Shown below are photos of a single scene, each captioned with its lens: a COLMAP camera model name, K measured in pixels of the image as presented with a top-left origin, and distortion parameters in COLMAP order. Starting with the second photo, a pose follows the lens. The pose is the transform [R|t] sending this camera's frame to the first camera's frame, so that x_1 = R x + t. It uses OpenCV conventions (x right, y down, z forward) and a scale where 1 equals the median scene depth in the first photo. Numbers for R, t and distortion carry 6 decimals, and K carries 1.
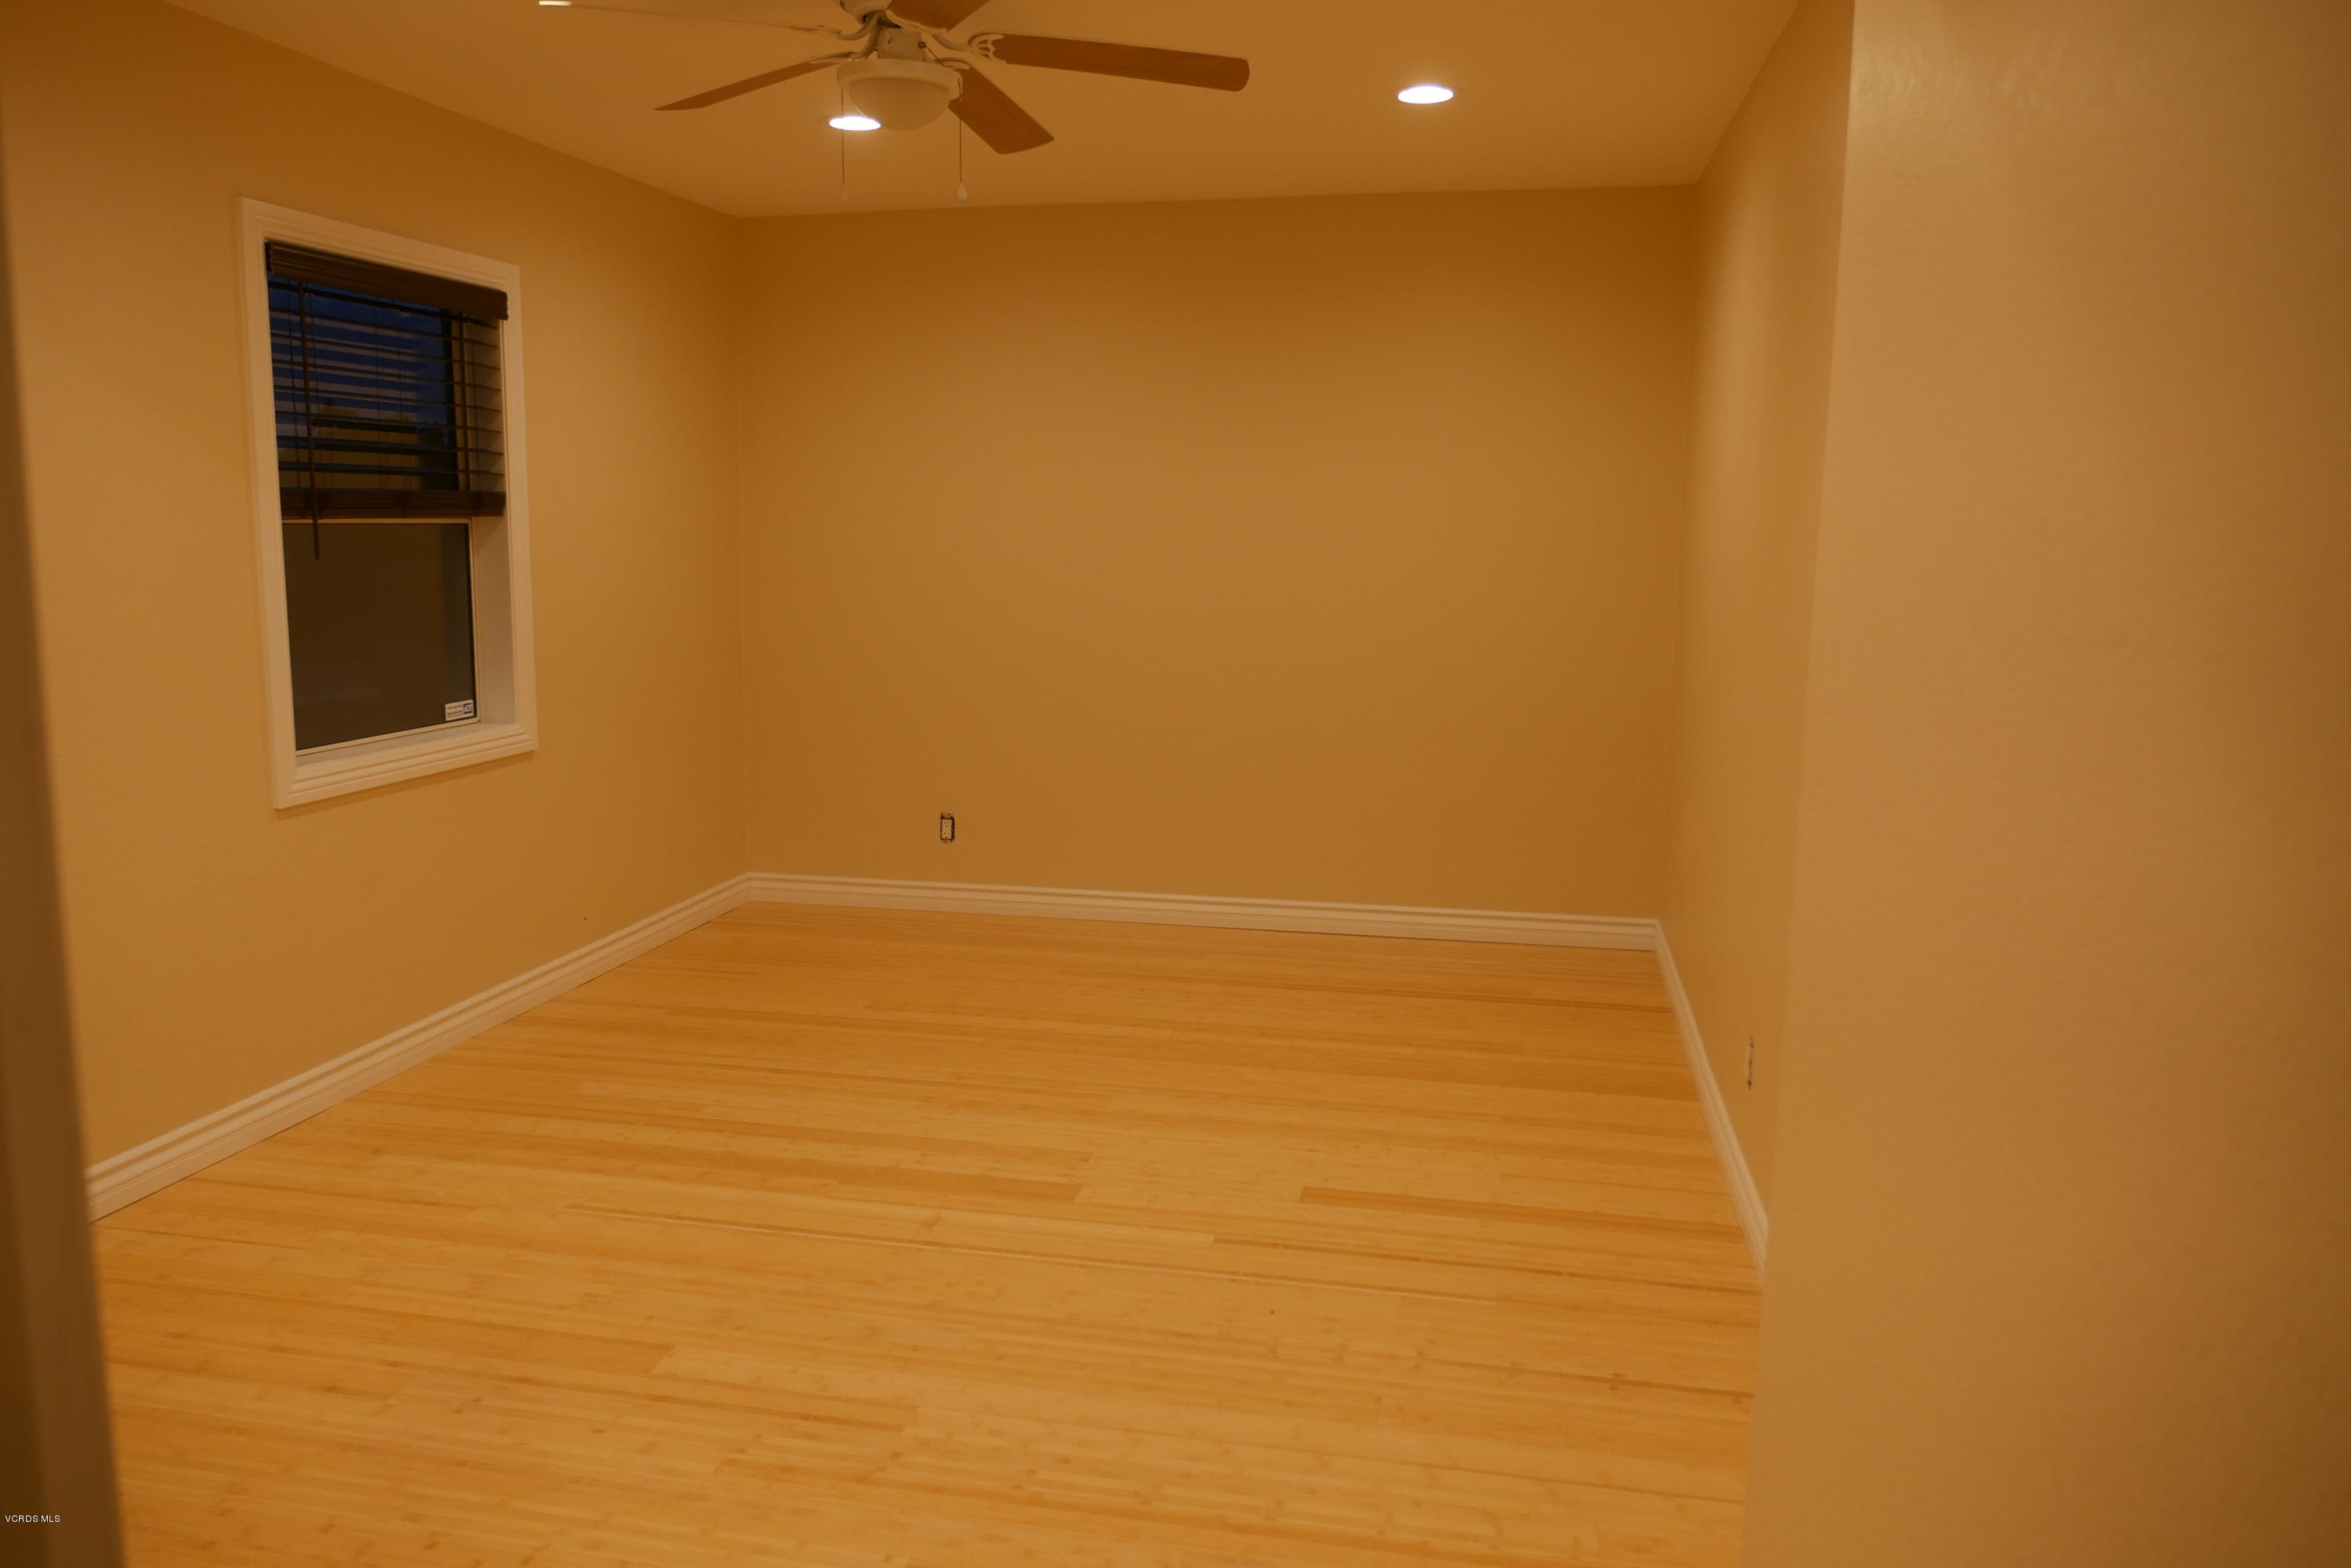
lens RADIAL K [[1667.3, 0, 1193.4], [0, 1667.3, 753.3], [0, 0, 1]] dist [-0.043564, 0.014939]
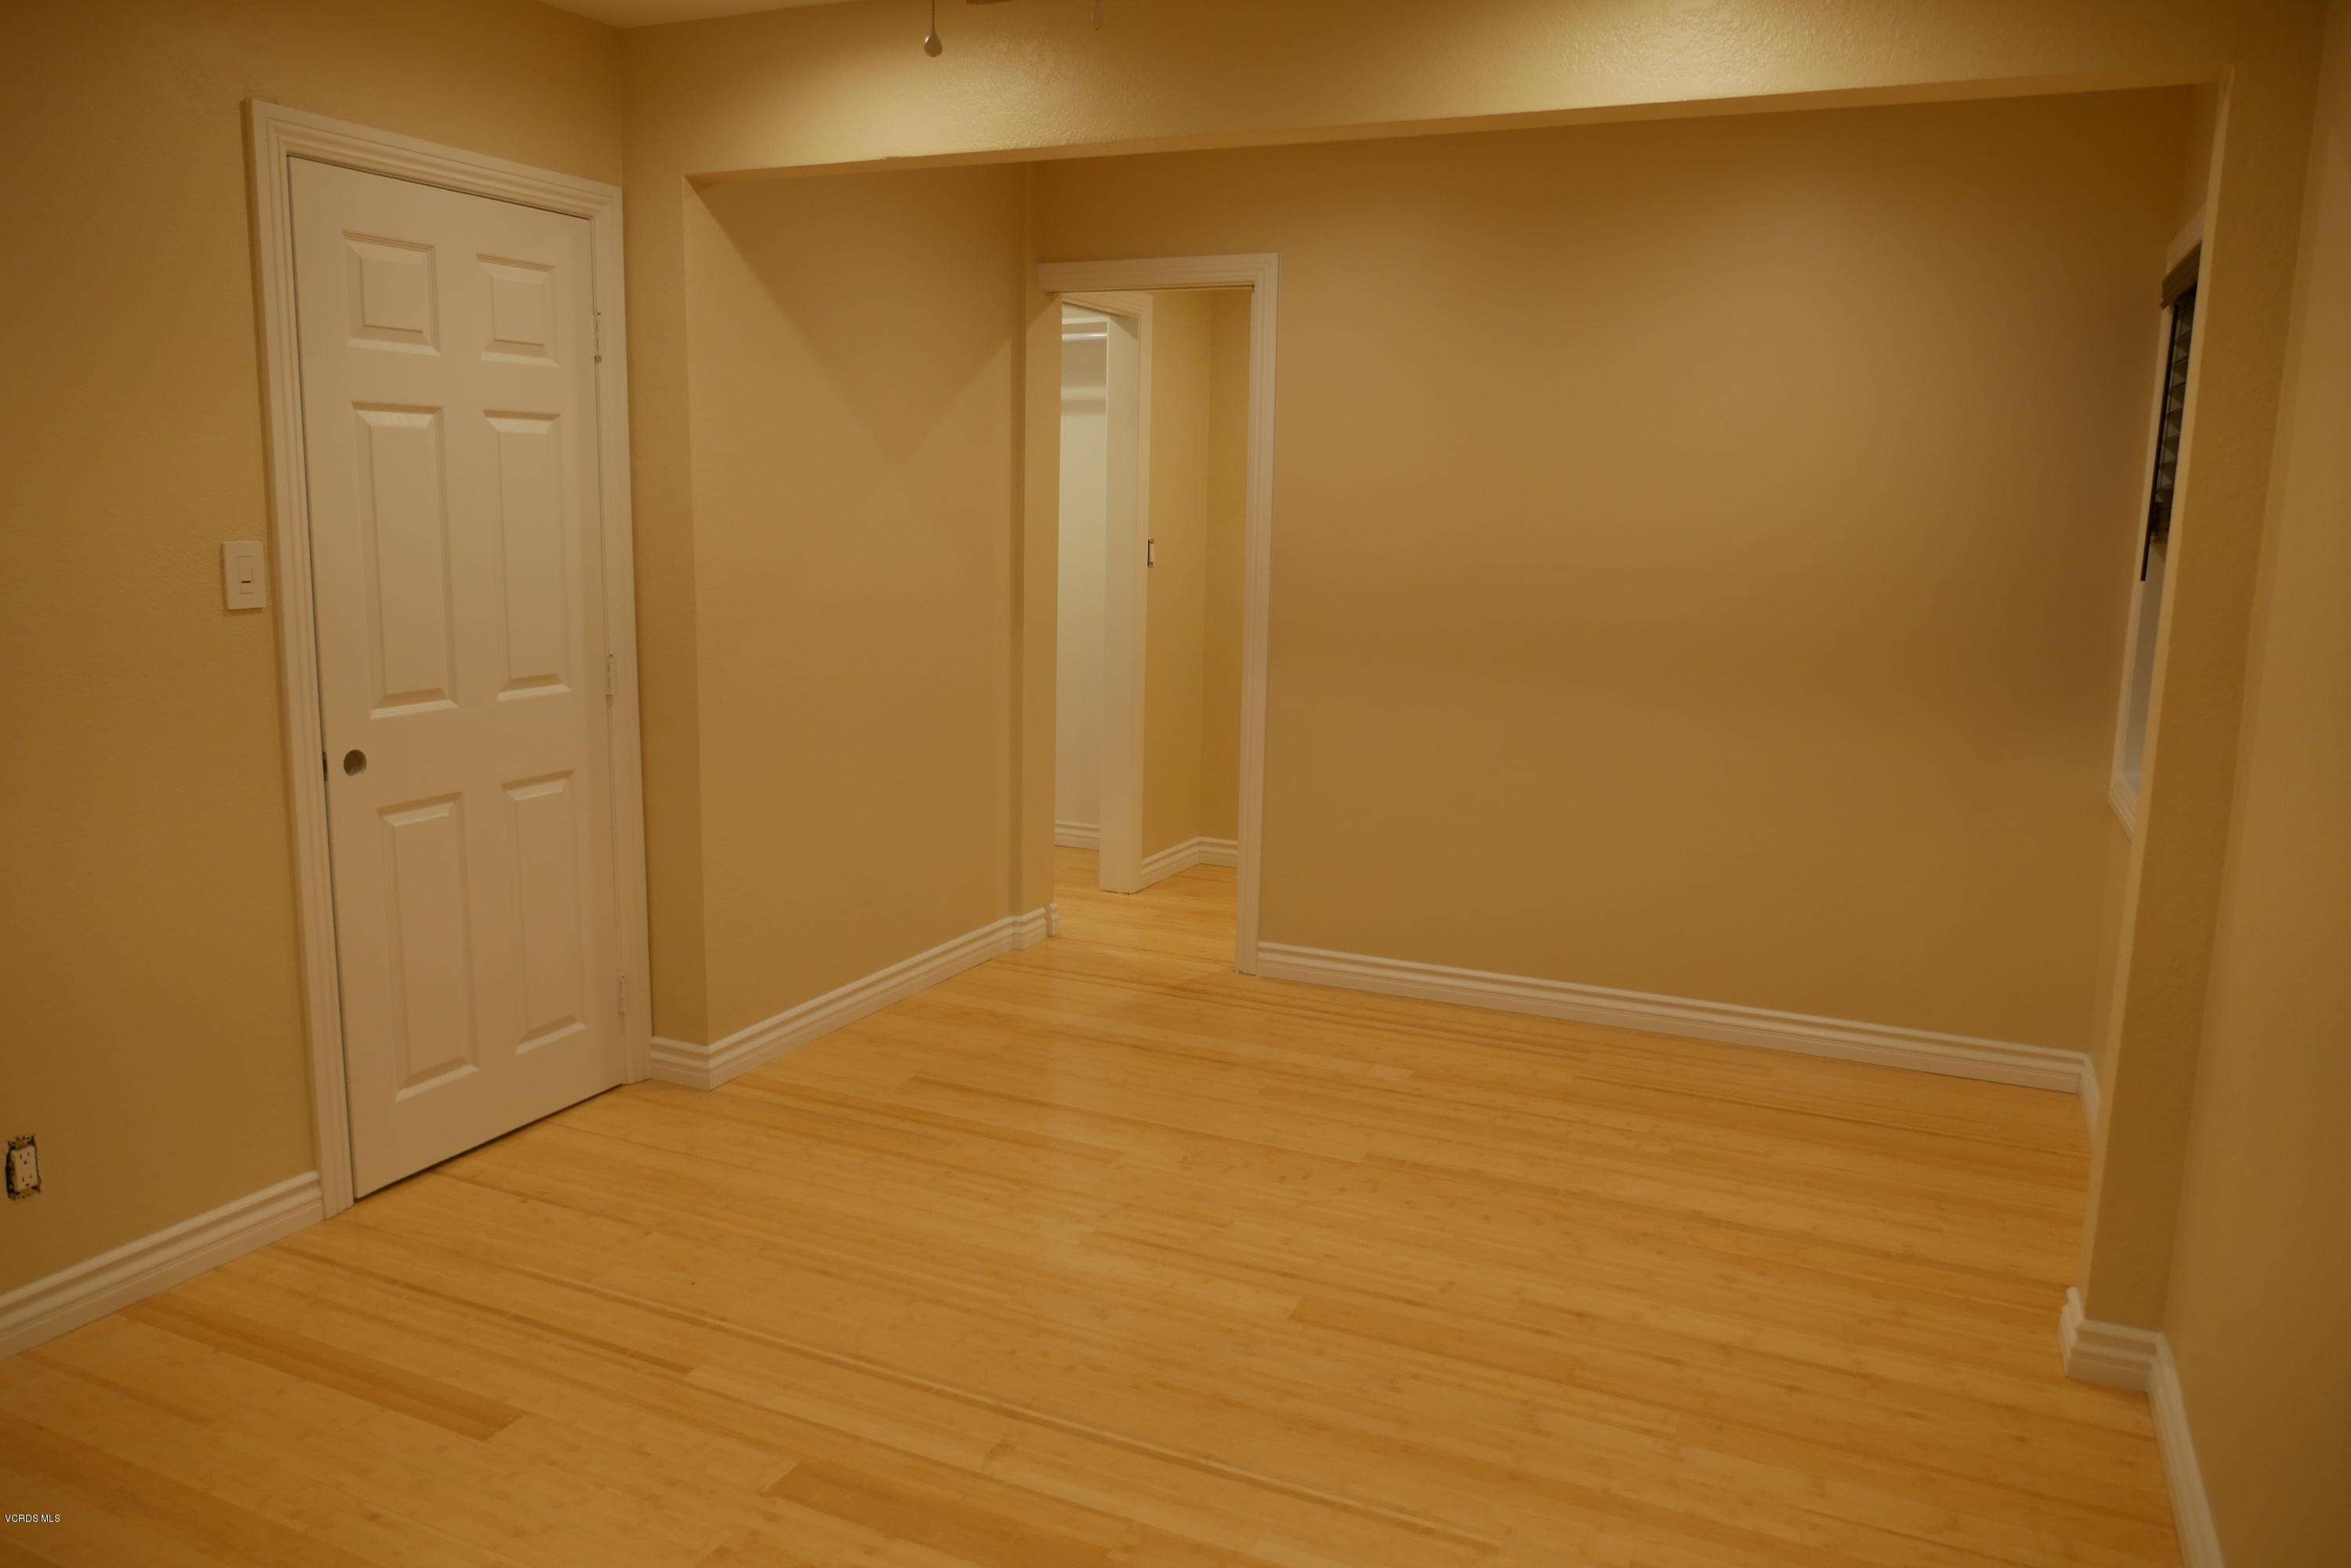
lens RADIAL K [[1667.3, 0, 1179.4], [0, 1667.3, 773.7], [0, 0, 1]] dist [-0.043564, 0.014939]
pose [[-0.972424, -0.069537, 0.222614, -0.360716], [-0.001489, 0.956349, 0.292224, -0.221092], [-0.233217, 0.283834, -0.930080, 1.495227]]
